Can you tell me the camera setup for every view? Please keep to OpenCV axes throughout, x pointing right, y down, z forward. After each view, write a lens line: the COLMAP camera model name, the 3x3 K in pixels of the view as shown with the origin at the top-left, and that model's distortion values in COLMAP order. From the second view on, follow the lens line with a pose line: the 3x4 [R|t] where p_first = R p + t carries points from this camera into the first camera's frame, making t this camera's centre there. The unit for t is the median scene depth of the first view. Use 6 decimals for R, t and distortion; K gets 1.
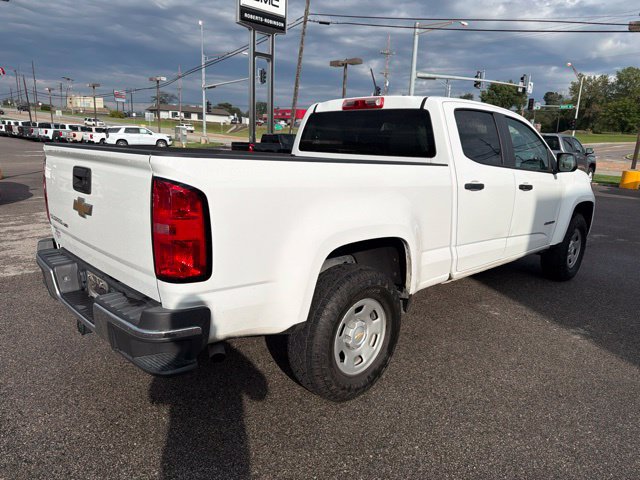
lens RADIAL K [[453.0, 0, 324.4], [0, 453.0, 239.2], [0, 0, 1]] dist [0.024787, -0.030591]
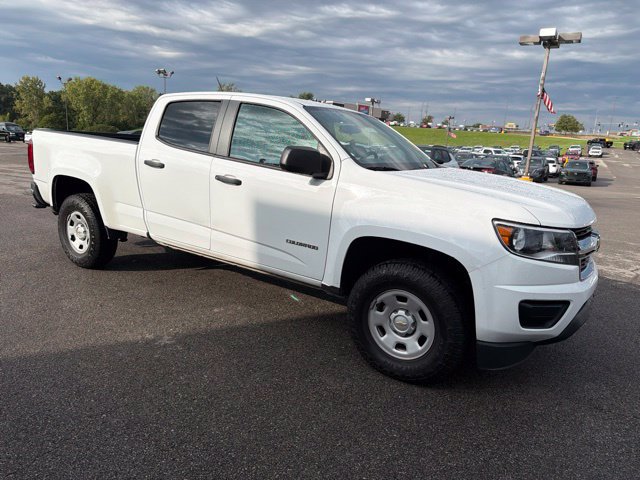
lens RADIAL K [[453.0, 0, 324.4], [0, 453.0, 239.2], [0, 0, 1]] dist [0.024787, -0.030591]
pose [[0.213984, 0.184243, -0.959305, 0.186063], [-0.261159, 0.957094, 0.125564, -0.022408], [0.941279, 0.223663, 0.252919, 0.134005]]
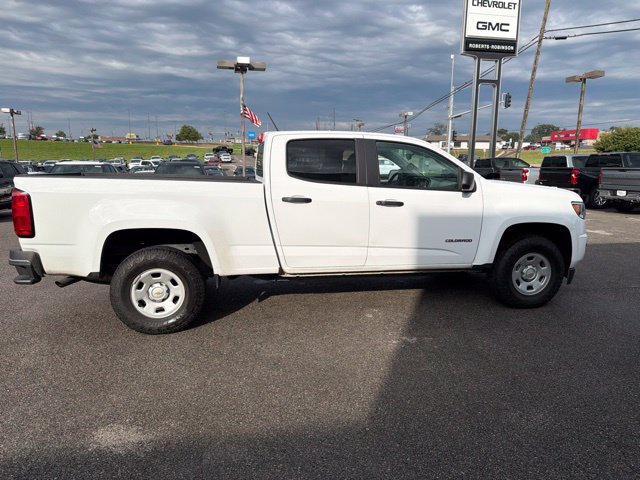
lens RADIAL K [[452.5, 0, 324.7], [0, 452.5, 239.0], [0, 0, 1]] dist [0.023153, -0.026282]
pose [[0.836979, 0.055891, -0.544373, 0.124125], [-0.088328, 0.995525, -0.033593, 0.003098], [0.540060, 0.076200, 0.838170, 0.000773]]
